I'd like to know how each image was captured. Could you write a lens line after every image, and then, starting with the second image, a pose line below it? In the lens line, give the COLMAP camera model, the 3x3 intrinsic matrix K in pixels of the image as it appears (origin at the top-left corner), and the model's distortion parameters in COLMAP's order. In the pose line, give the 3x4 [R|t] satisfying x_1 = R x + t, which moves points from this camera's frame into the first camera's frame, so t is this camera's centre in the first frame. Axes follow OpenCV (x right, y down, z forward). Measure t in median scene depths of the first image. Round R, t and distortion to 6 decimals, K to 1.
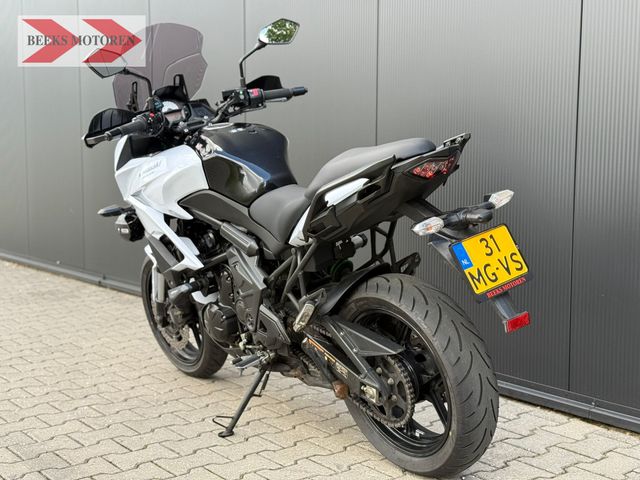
lens RADIAL K [[907.9, 0, 320.0], [0, 907.9, 240.0], [0, 0, 1]] dist [0.028204, 0.027952]
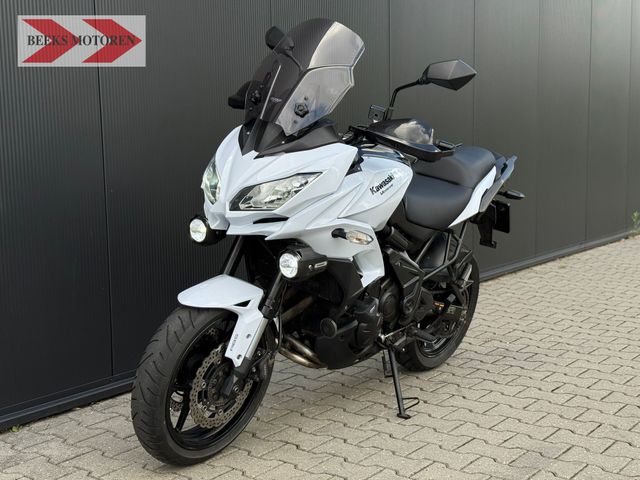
lens RADIAL K [[893.3, 0, 320.0], [0, 893.3, 240.0], [0, 0, 1]] dist [0.114580, 0.029877]
pose [[-0.255634, -0.107629, 0.960764, -1.118305], [0.117011, 0.983033, 0.141257, -0.164702], [-0.959666, 0.148530, -0.238703, 1.344726]]
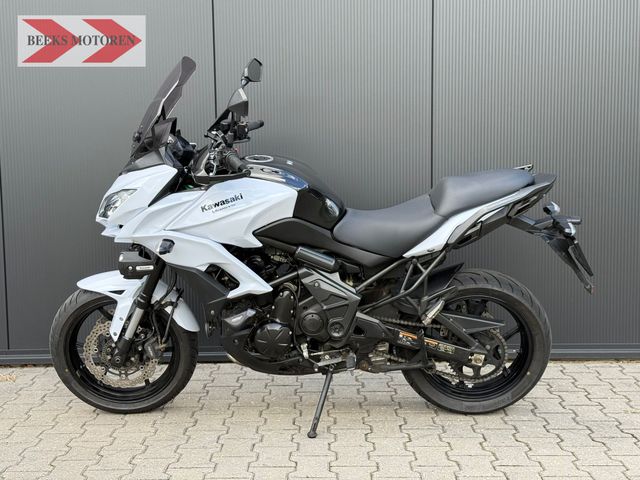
lens RADIAL K [[893.3, 0, 320.0], [0, 893.3, 240.0], [0, 0, 1]] dist [0.114580, 0.029877]
pose [[0.612424, -0.086154, 0.785821, -0.958549], [0.087394, 0.995329, 0.041014, -0.070351], [-0.785684, 0.043558, 0.617092, 0.304940]]
